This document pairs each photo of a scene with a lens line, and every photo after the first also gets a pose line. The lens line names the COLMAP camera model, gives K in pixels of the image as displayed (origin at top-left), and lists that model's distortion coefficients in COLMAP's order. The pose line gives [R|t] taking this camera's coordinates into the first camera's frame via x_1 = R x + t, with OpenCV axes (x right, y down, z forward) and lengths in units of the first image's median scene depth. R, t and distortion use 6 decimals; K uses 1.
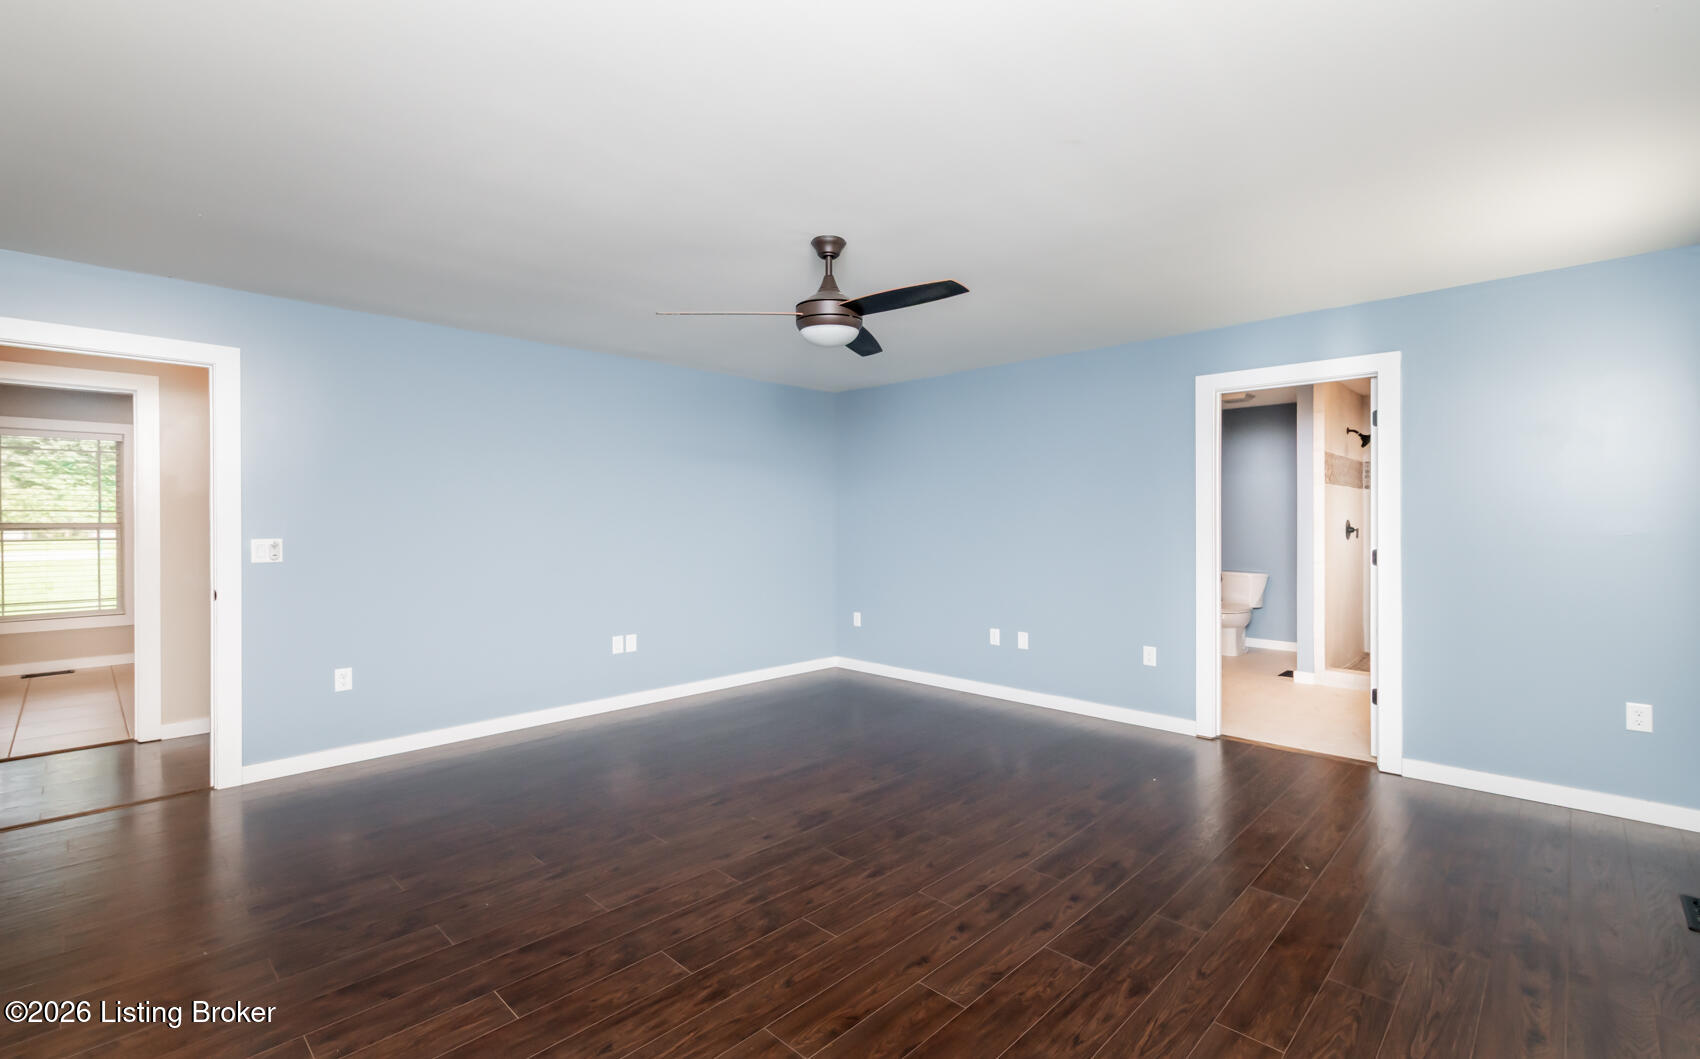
lens RADIAL K [[747.9, 0, 851.2], [0, 747.9, 513.0], [0, 0, 1]] dist [0.003078, -0.000781]
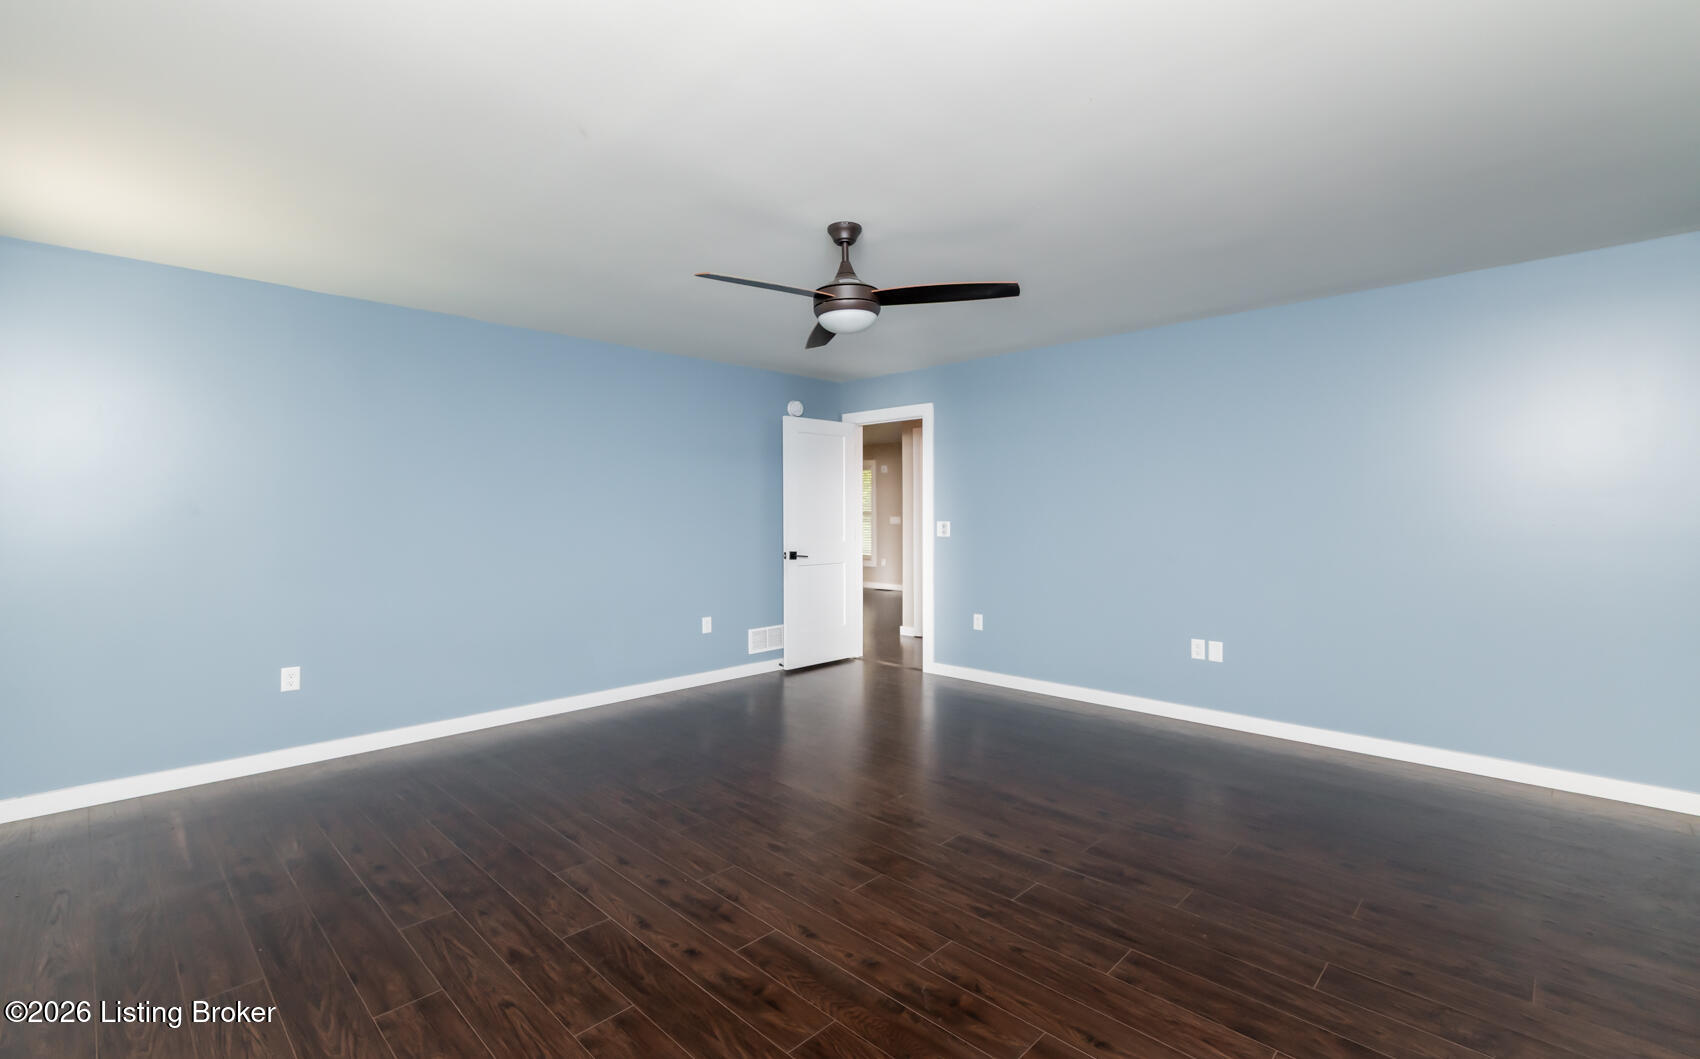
lens RADIAL K [[747.9, 0, 847.7], [0, 747.9, 518.4], [0, 0, 1]] dist [0.003078, -0.000781]
pose [[-0.004481, 0.007673, -0.999961, 1.292665], [0.014341, 0.999868, 0.007608, 0.020995], [0.999887, -0.014307, -0.004590, 1.342539]]
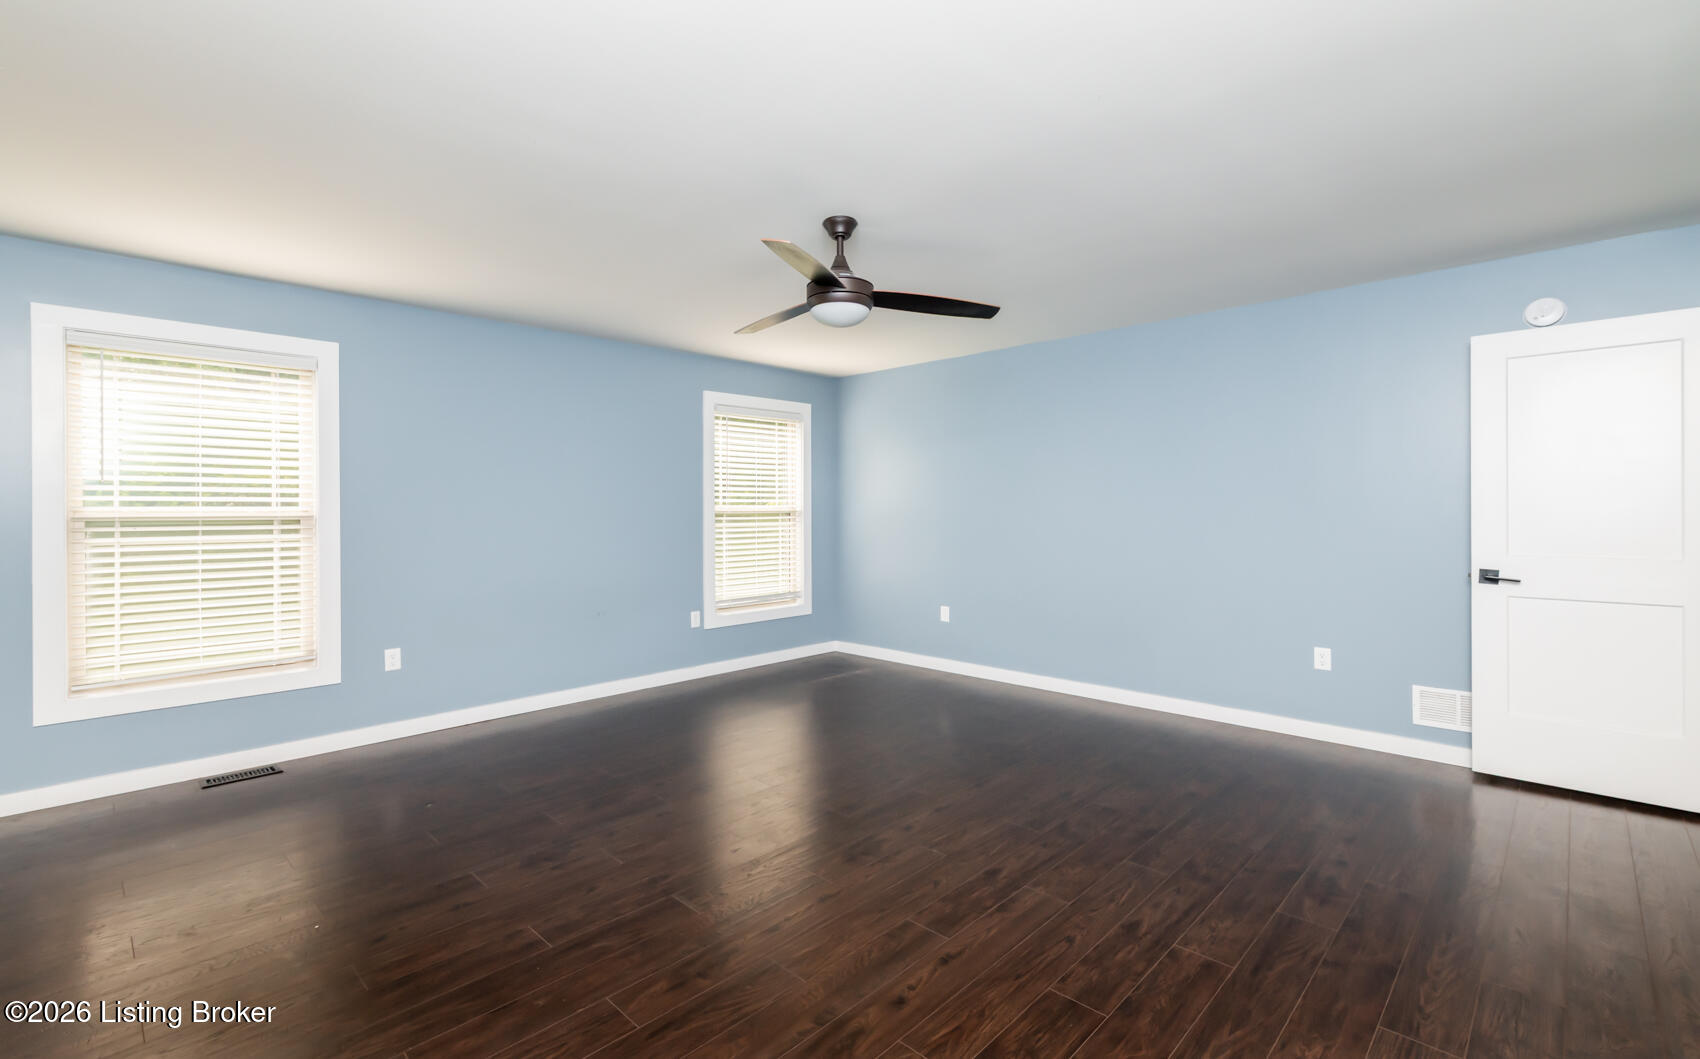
lens RADIAL K [[747.9, 0, 852.2], [0, 747.9, 538.6], [0, 0, 1]] dist [0.003078, -0.000781]
pose [[-0.999979, 0.005801, -0.002846, 0.721208], [0.005716, 0.999569, 0.028809, 0.029349], [0.003012, 0.028792, -0.999581, 1.892926]]
